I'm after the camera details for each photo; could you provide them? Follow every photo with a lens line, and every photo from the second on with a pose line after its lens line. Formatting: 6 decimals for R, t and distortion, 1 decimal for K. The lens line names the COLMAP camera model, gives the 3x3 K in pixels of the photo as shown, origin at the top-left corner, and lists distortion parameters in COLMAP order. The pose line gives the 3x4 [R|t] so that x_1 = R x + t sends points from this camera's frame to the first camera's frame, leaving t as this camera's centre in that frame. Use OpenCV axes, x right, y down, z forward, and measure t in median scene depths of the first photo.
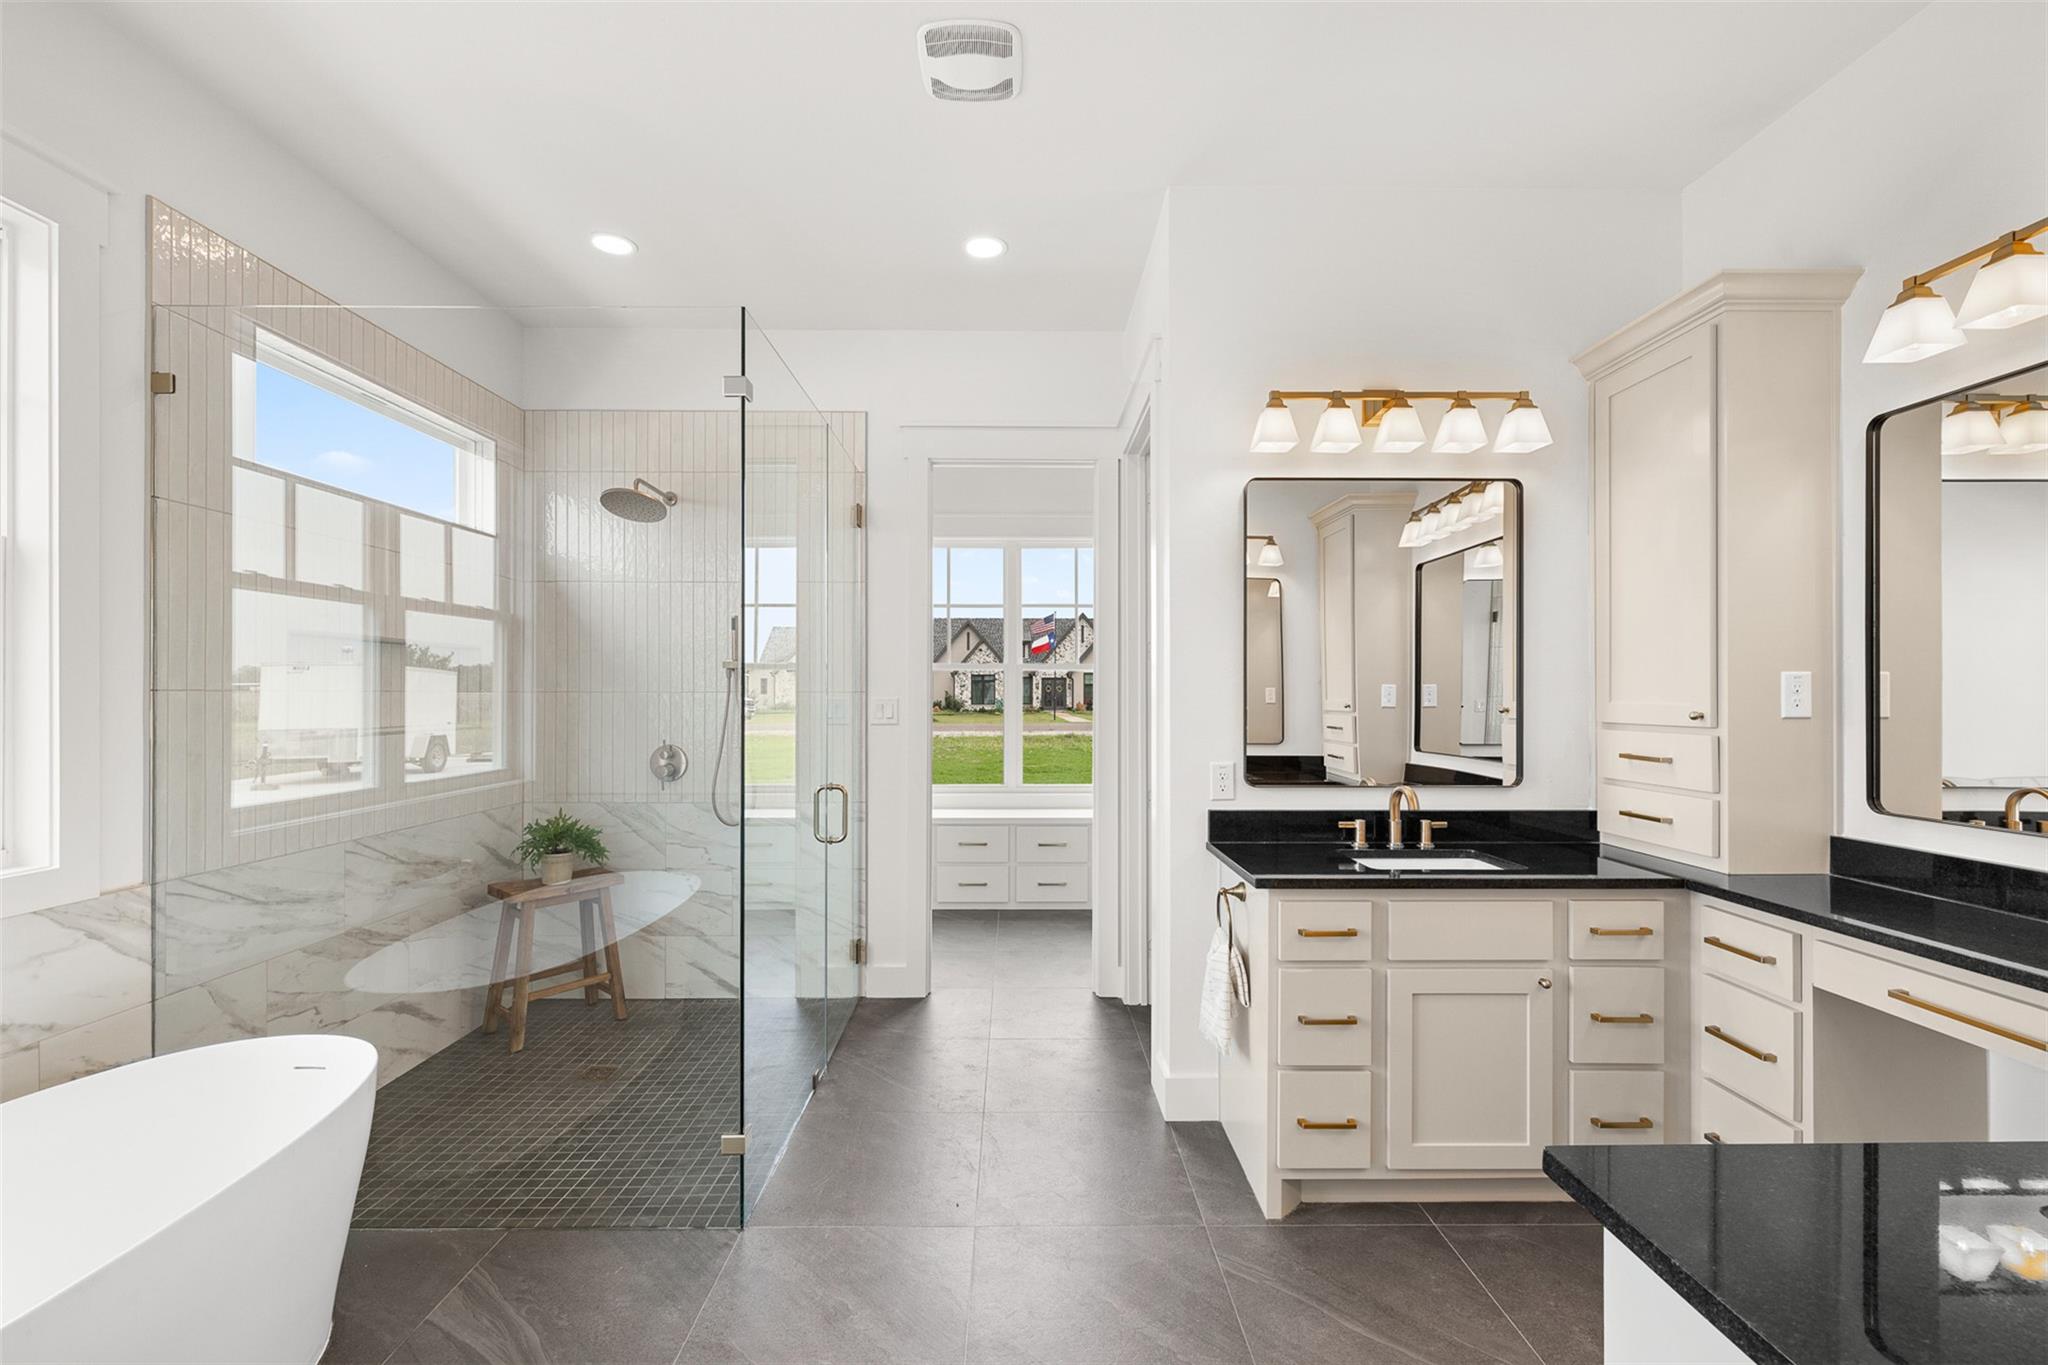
lens RADIAL K [[863.1, 0, 1005.7], [0, 863.1, 694.5], [0, 0, 1]] dist [0.001568, -0.000346]
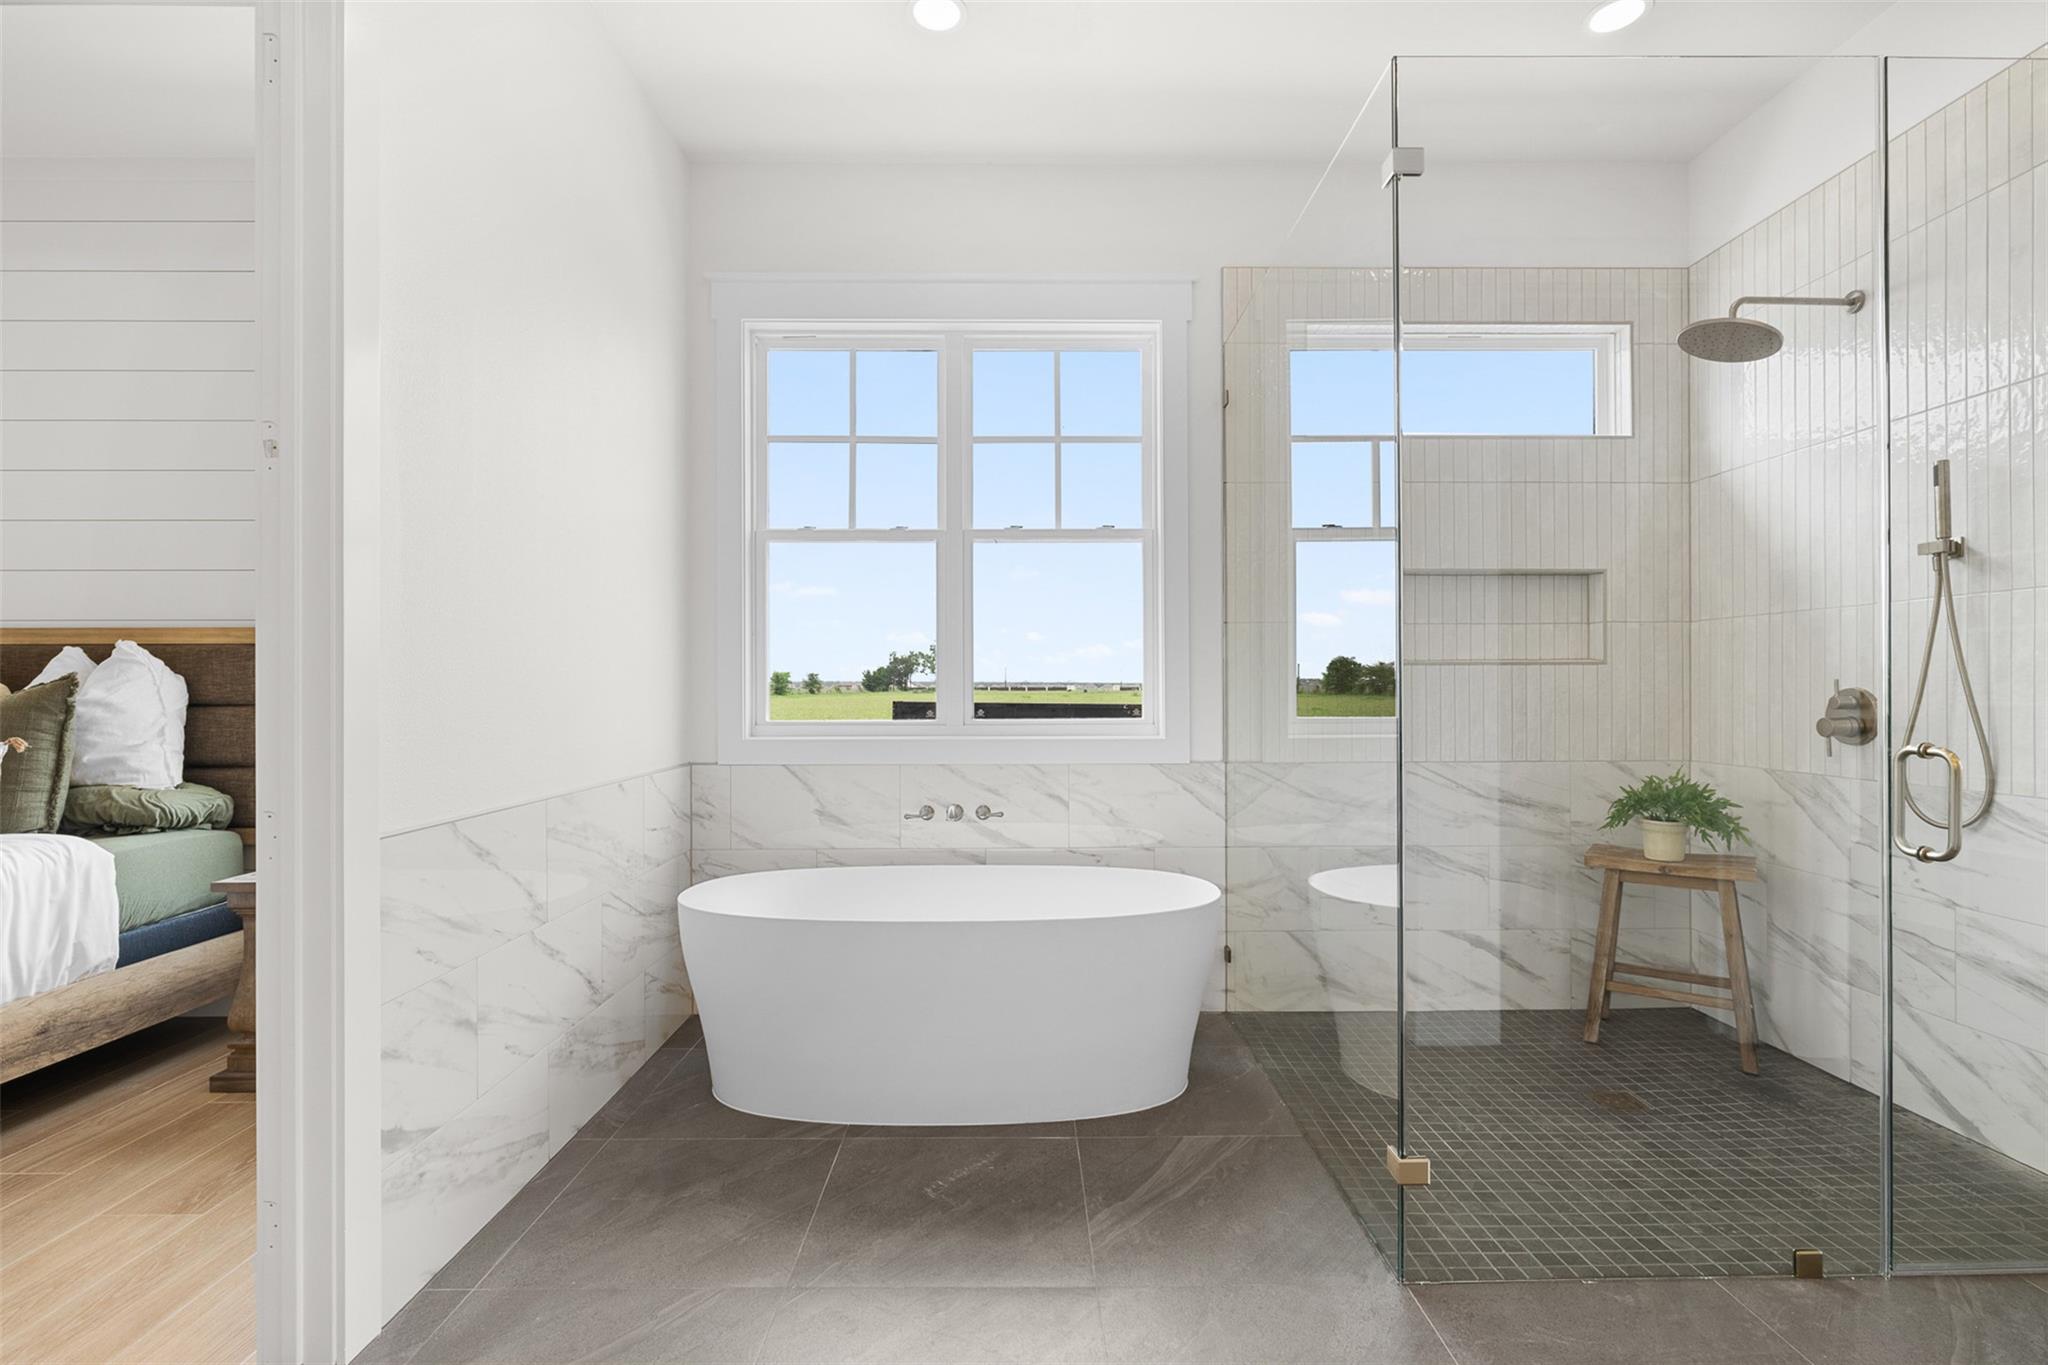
lens RADIAL K [[940.2, 0, 1011.8], [0, 940.2, 675.4], [0, 0, 1]] dist [0.000697, -0.000546]
pose [[0.011832, -0.002548, -0.999927, 0.360376], [0.007025, 0.999972, -0.002465, 0.056493], [0.999905, -0.006995, 0.011849, 0.446868]]
